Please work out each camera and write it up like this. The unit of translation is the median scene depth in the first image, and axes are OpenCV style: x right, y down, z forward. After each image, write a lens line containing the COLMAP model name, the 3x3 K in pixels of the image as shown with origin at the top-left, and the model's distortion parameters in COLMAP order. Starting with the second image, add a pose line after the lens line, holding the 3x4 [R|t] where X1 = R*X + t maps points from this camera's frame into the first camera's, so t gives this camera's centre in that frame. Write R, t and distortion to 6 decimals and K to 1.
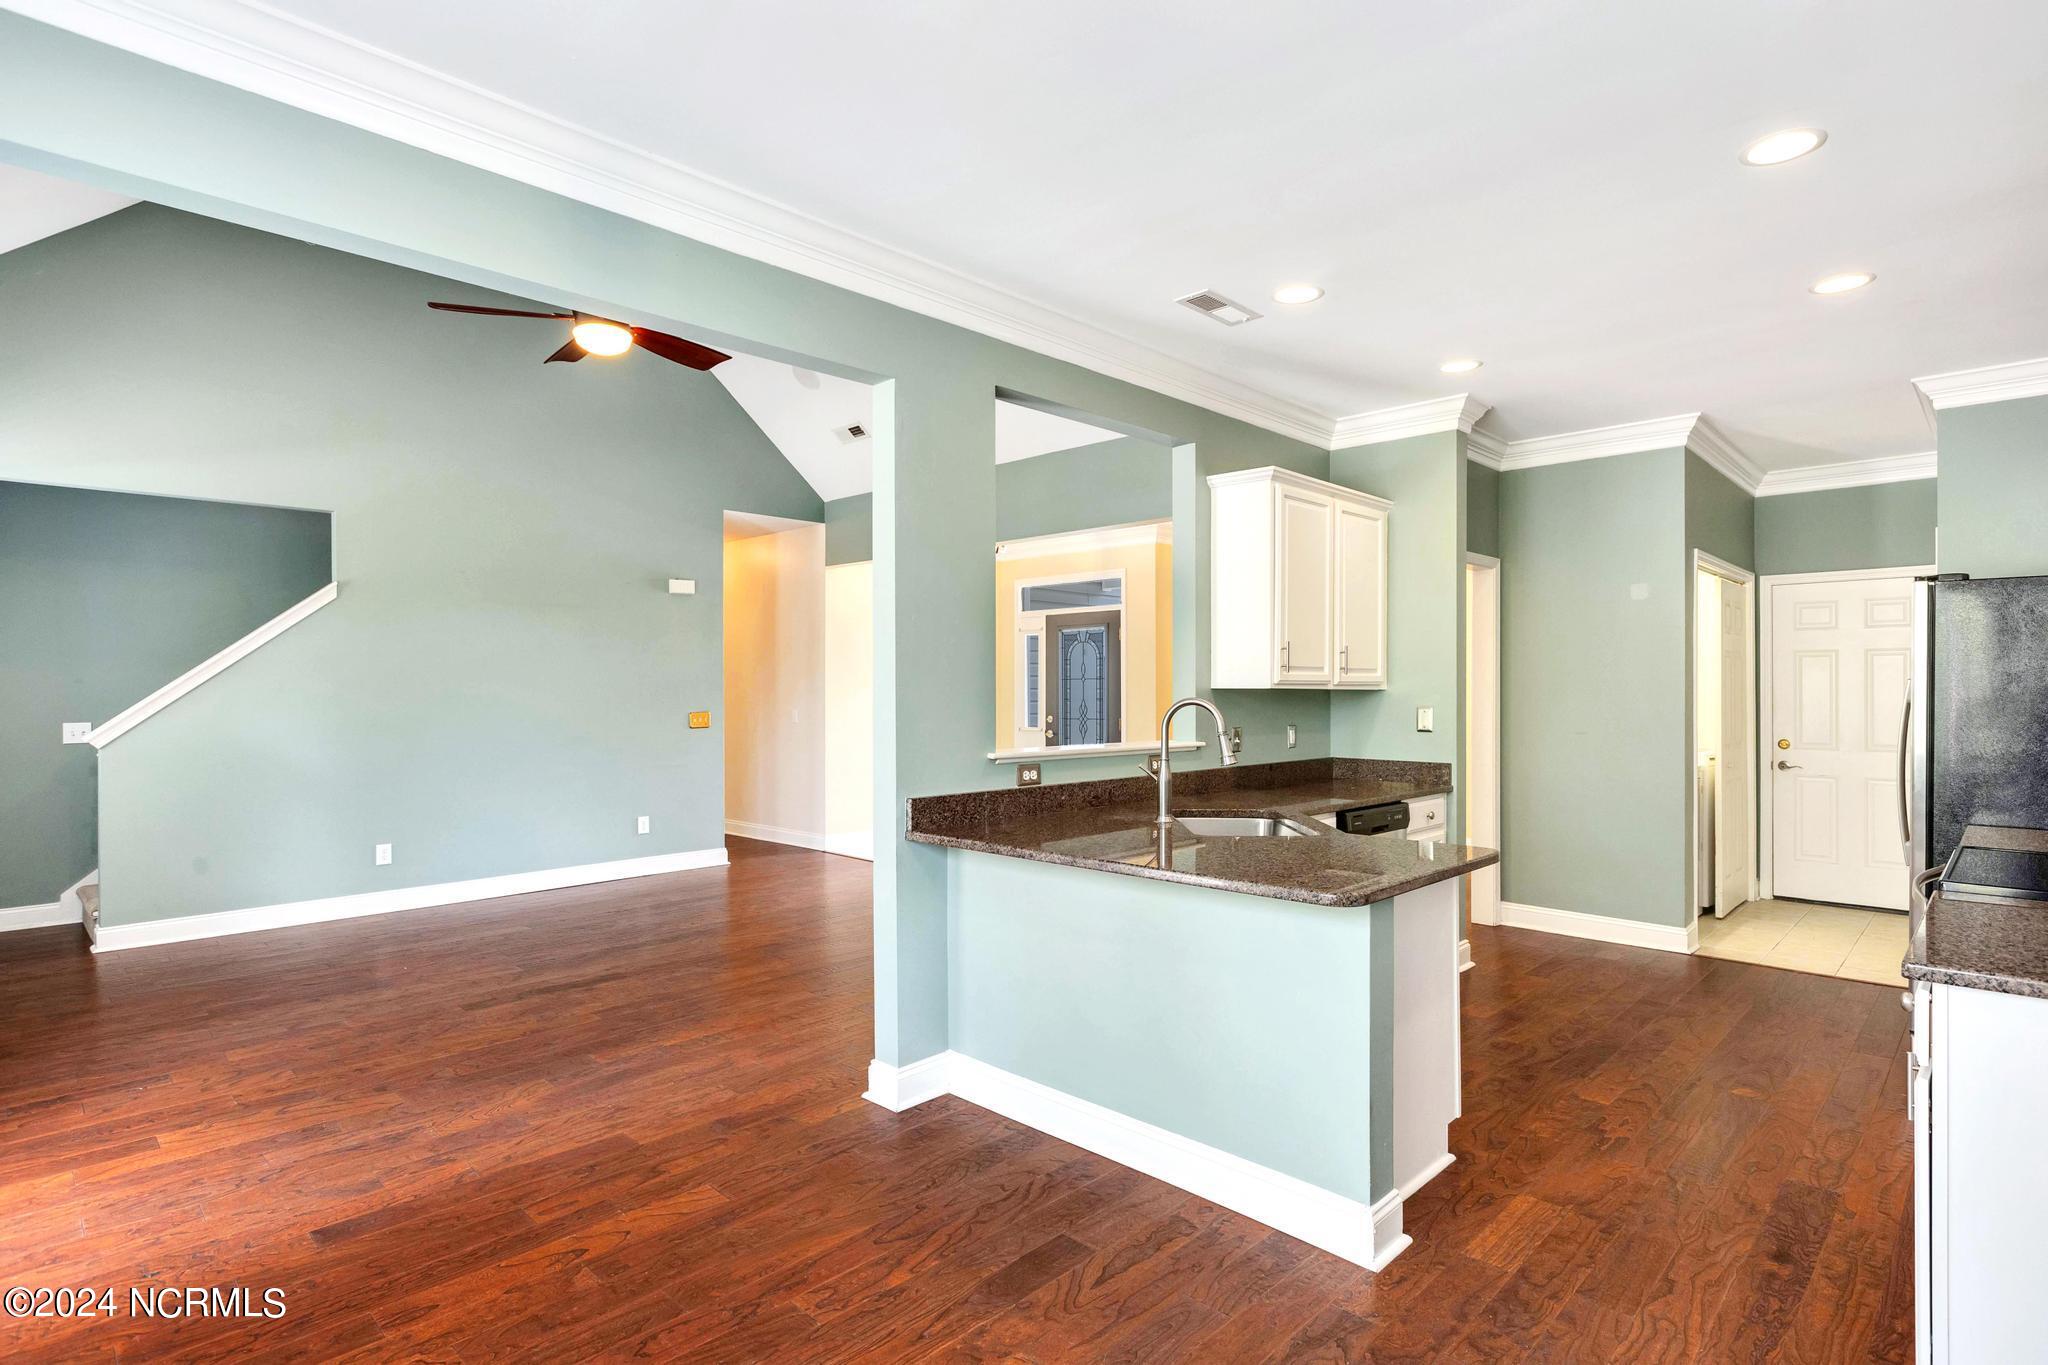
lens RADIAL K [[1023.9, 0, 1036.1], [0, 1023.9, 688.0], [0, 0, 1]] dist [-0.002801, -0.001042]
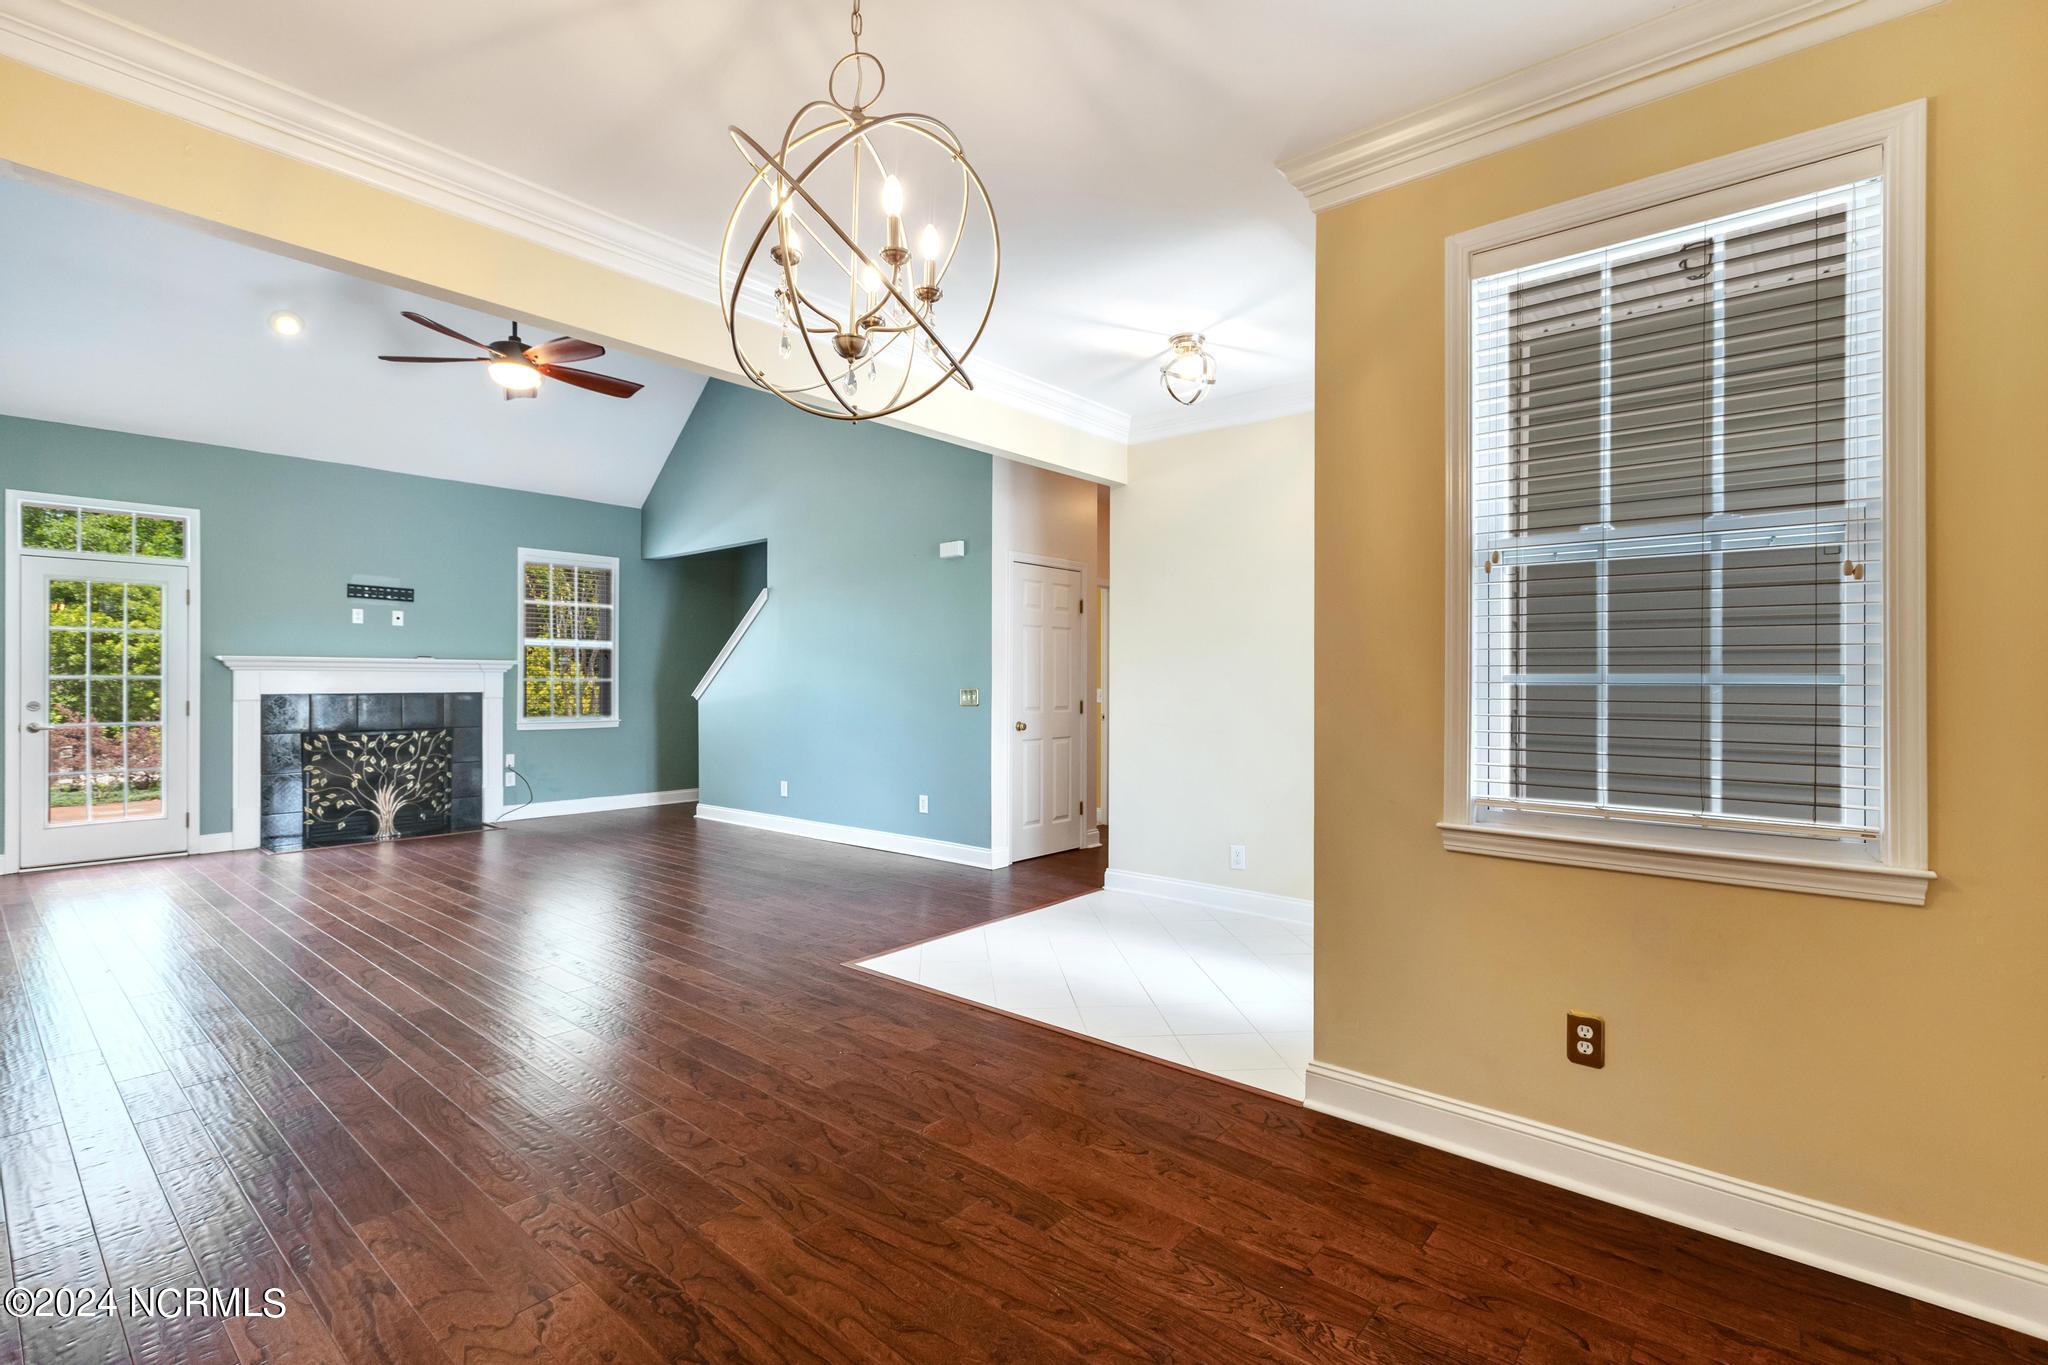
lens RADIAL K [[920.0, 0, 1027.3], [0, 920.0, 678.1], [0, 0, 1]] dist [-0.001798, -0.000148]
pose [[0.074994, 0.000207, -0.997184, 0.679928], [-0.003542, 0.999994, -0.000059, 0.021588], [0.997178, 0.003536, 0.074994, 1.449161]]
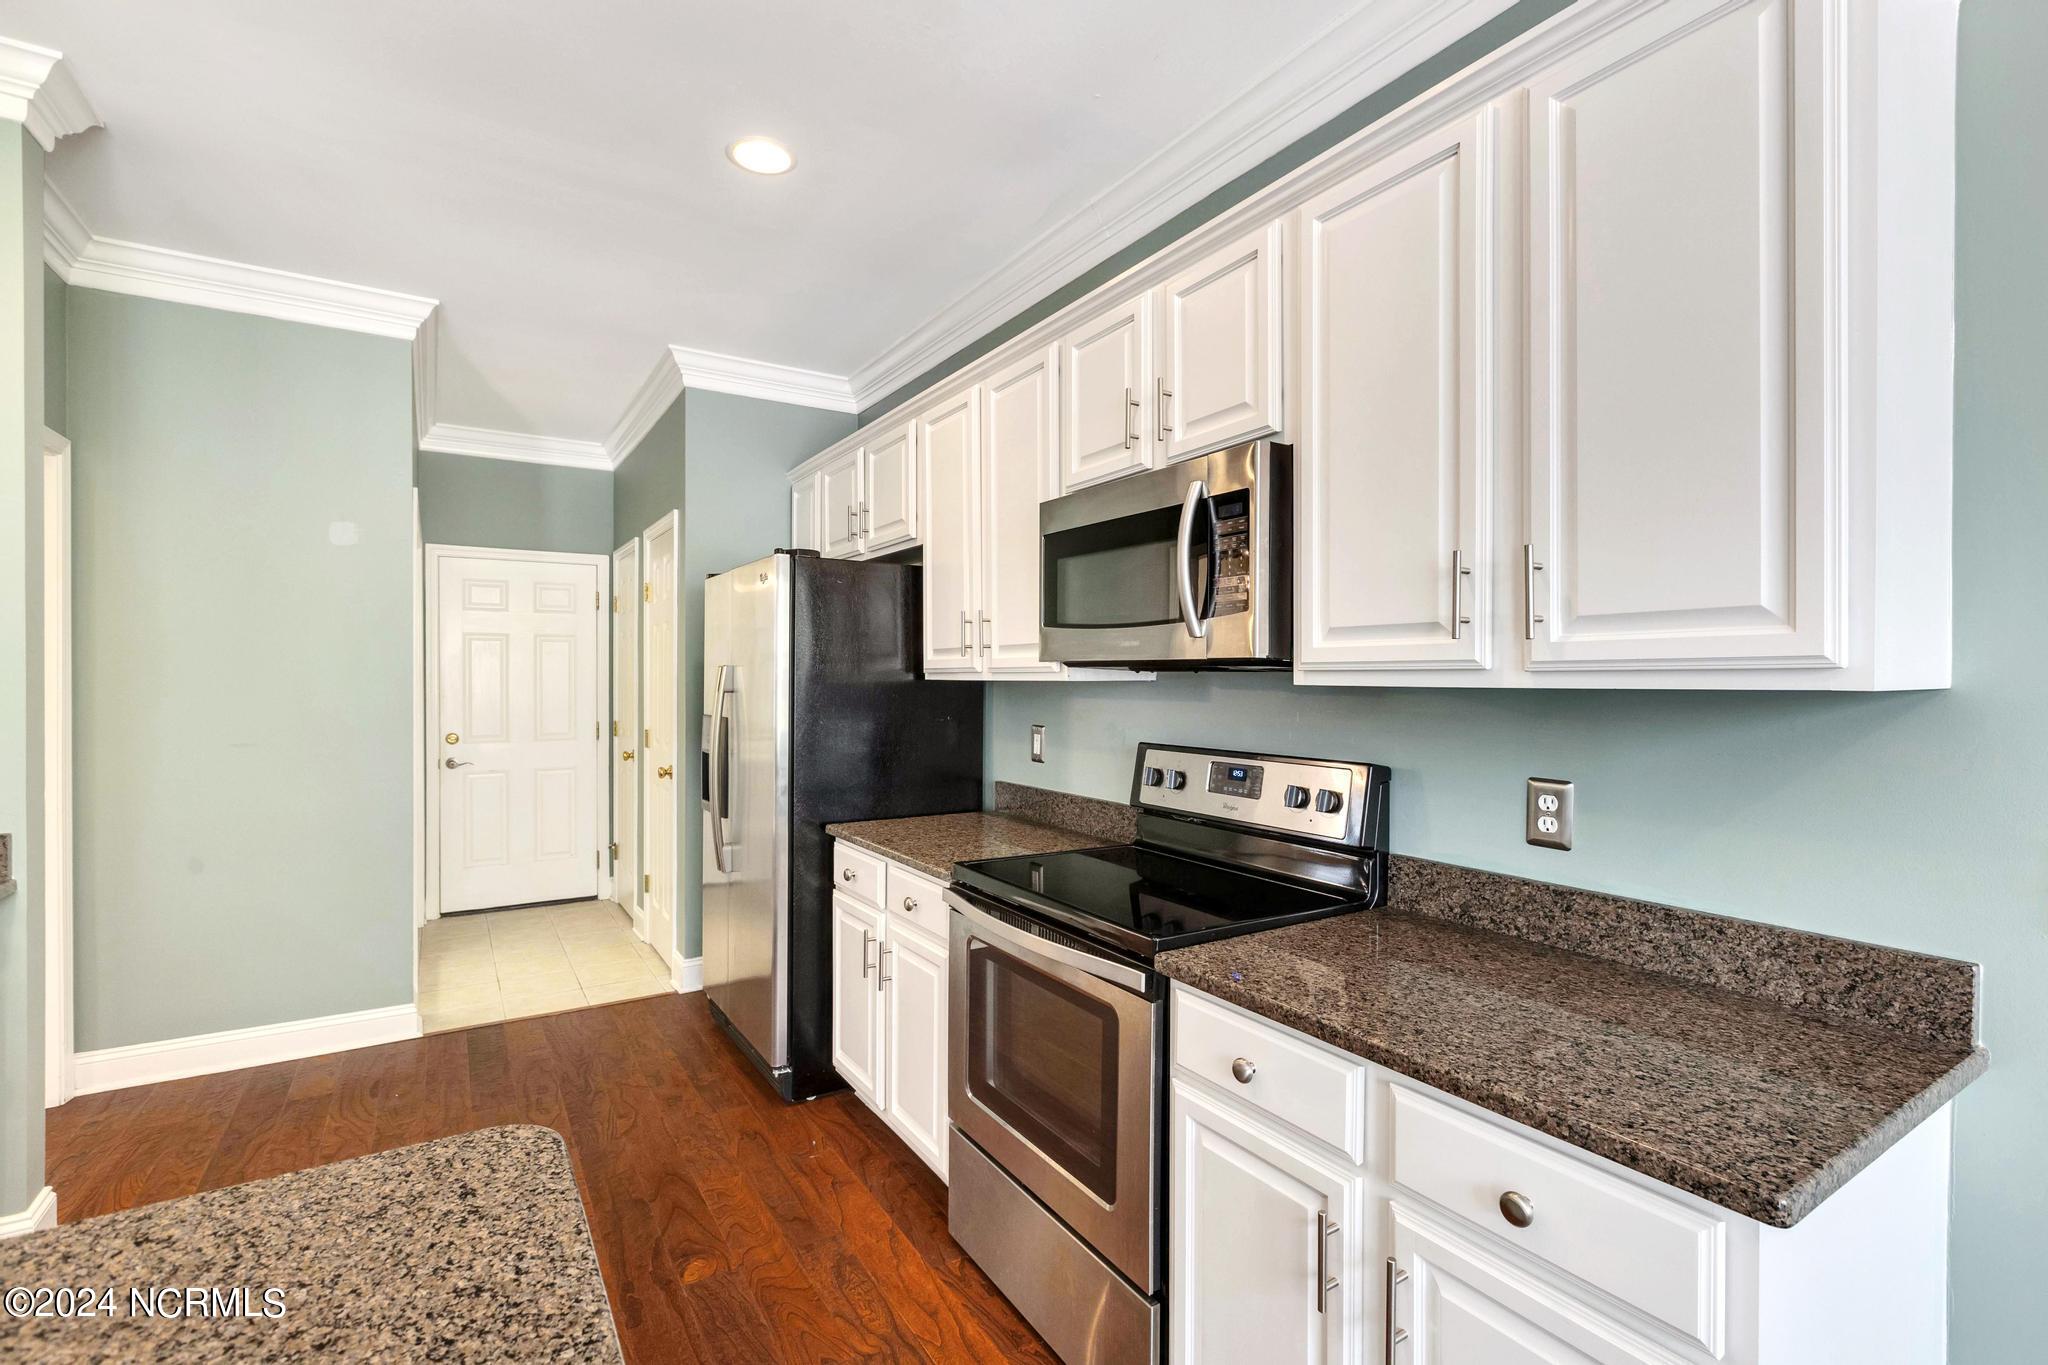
lens RADIAL K [[920.0, 0, 1027.3], [0, 920.0, 678.1], [0, 0, 1]] dist [-0.001798, -0.000148]
pose [[0.233161, -0.001398, 0.972437, 0.101538], [-0.001454, 0.999997, 0.001786, 0.001087], [-0.972437, -0.001831, 0.233158, 0.426101]]
